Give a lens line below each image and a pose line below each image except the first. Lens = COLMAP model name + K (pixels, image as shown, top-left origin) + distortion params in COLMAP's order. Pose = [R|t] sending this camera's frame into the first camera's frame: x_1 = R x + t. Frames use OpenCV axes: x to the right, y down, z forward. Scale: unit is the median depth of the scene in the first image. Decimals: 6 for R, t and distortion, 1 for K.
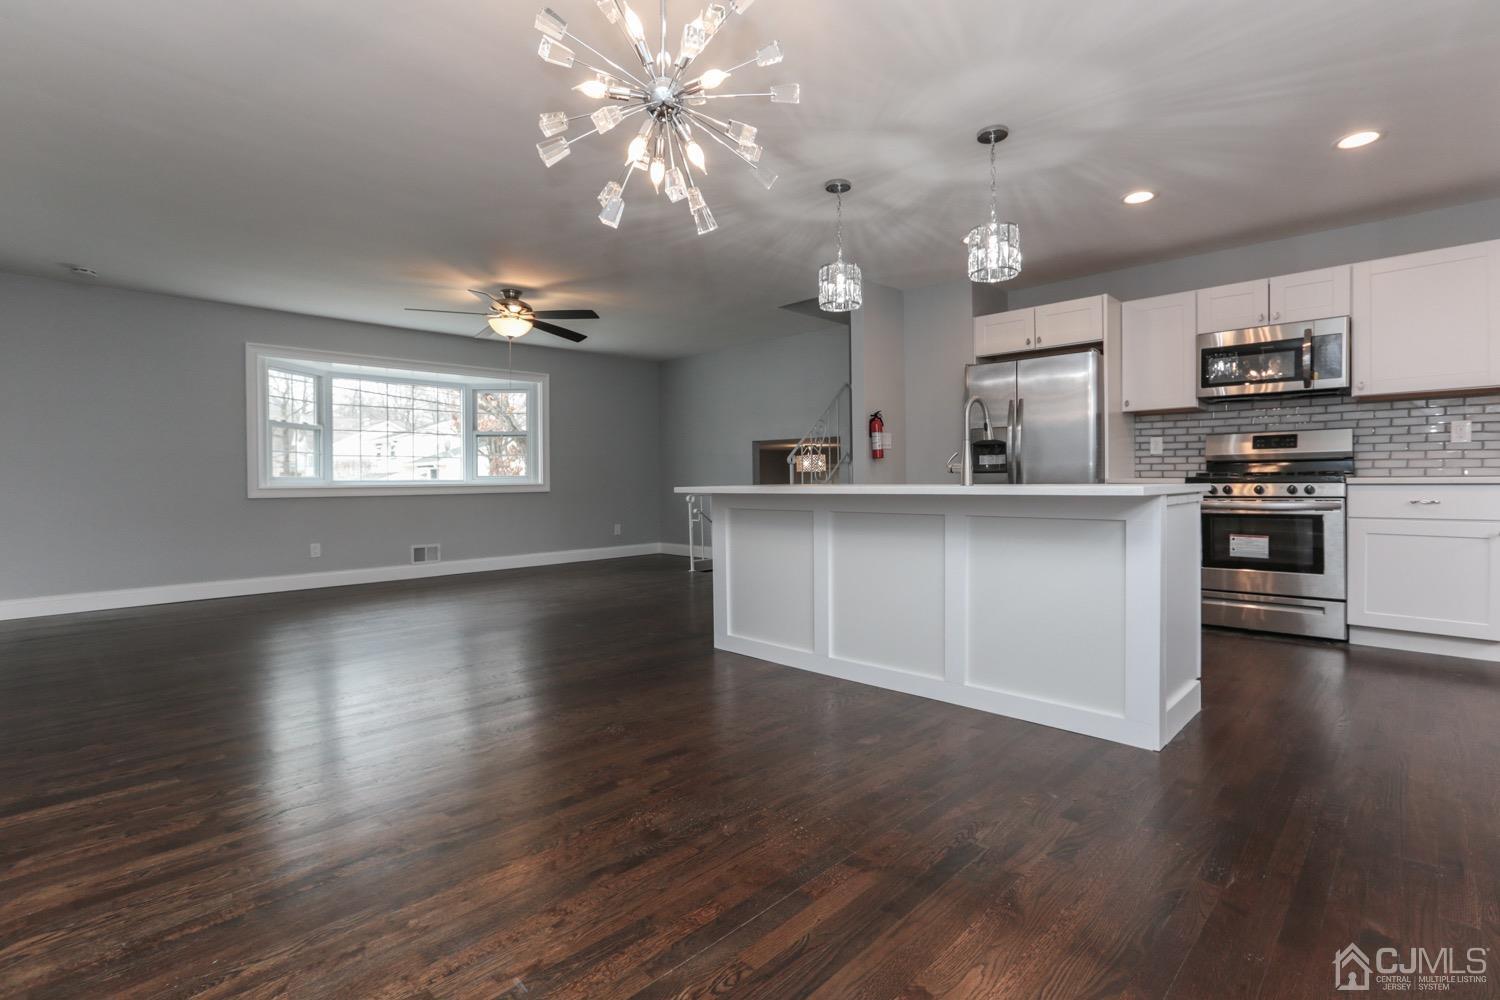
lens RADIAL K [[703.7, 0, 753.3], [0, 703.7, 499.8], [0, 0, 1]] dist [-0.036772, 0.000093]
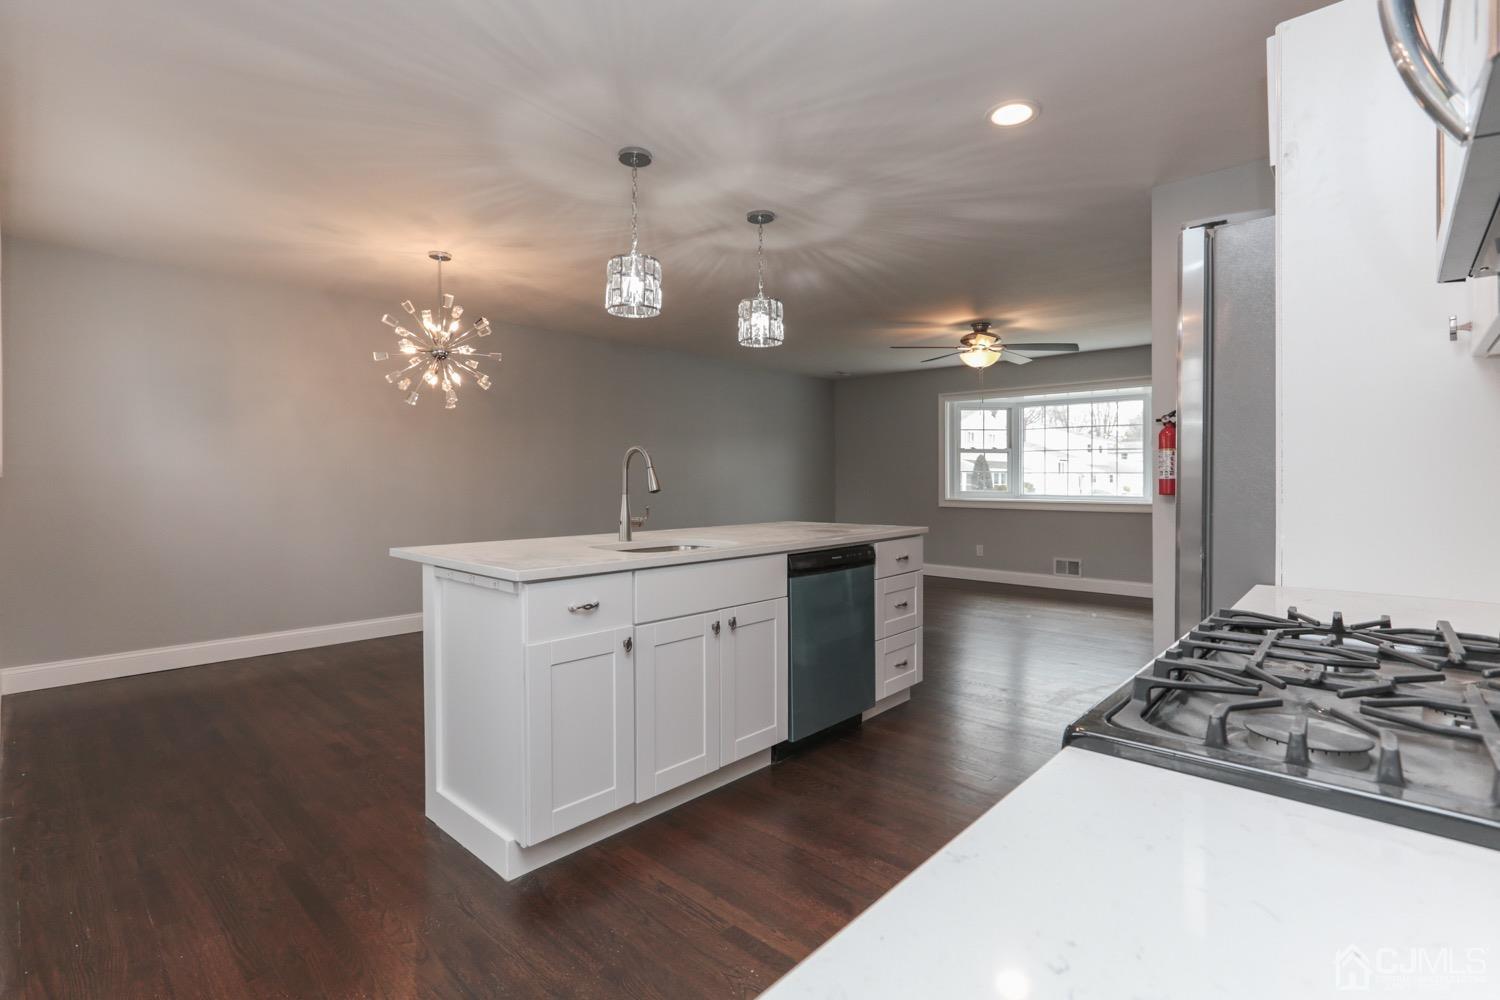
lens RADIAL K [[692.4, 0, 752.4], [0, 692.4, 487.4], [0, 0, 1]] dist [-0.002719, -0.000156]
pose [[0.035596, 0.020991, -0.999146, 0.568232], [-0.025522, 0.999472, 0.020089, -0.052865], [0.999040, 0.024785, 0.036113, 0.510330]]
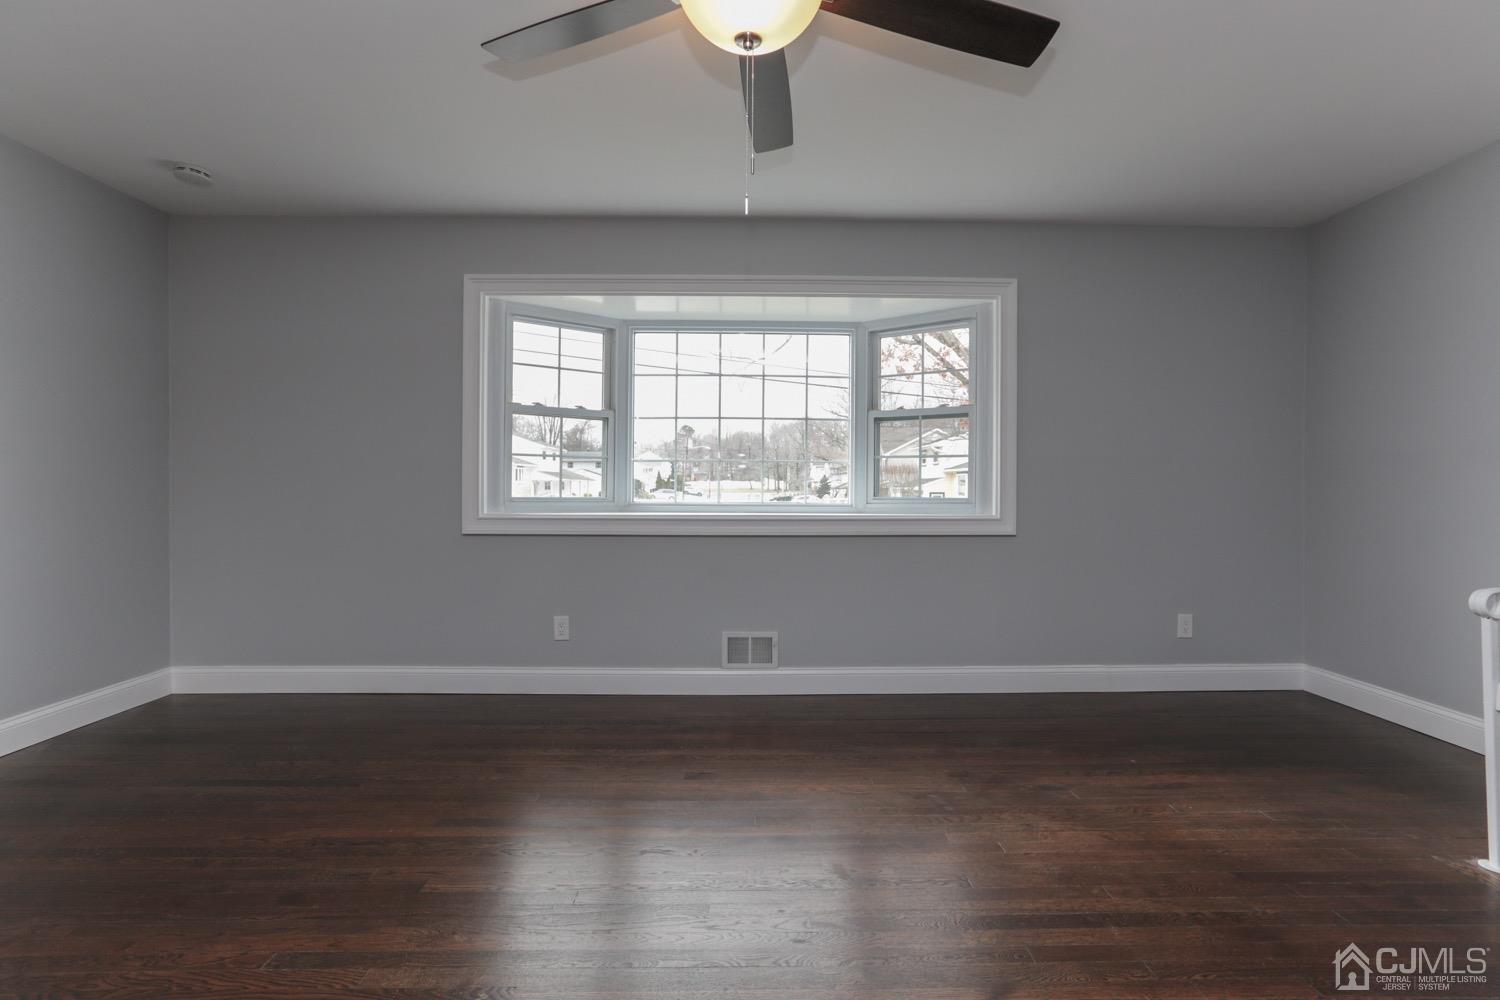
lens RADIAL K [[692.4, 0, 752.4], [0, 692.4, 487.4], [0, 0, 1]] dist [-0.002719, -0.000156]
pose [[0.722976, 0.012616, -0.690758, -0.120279], [-0.029826, 0.999471, -0.012963, -0.037287], [0.690229, 0.029974, 0.722970, 0.654619]]
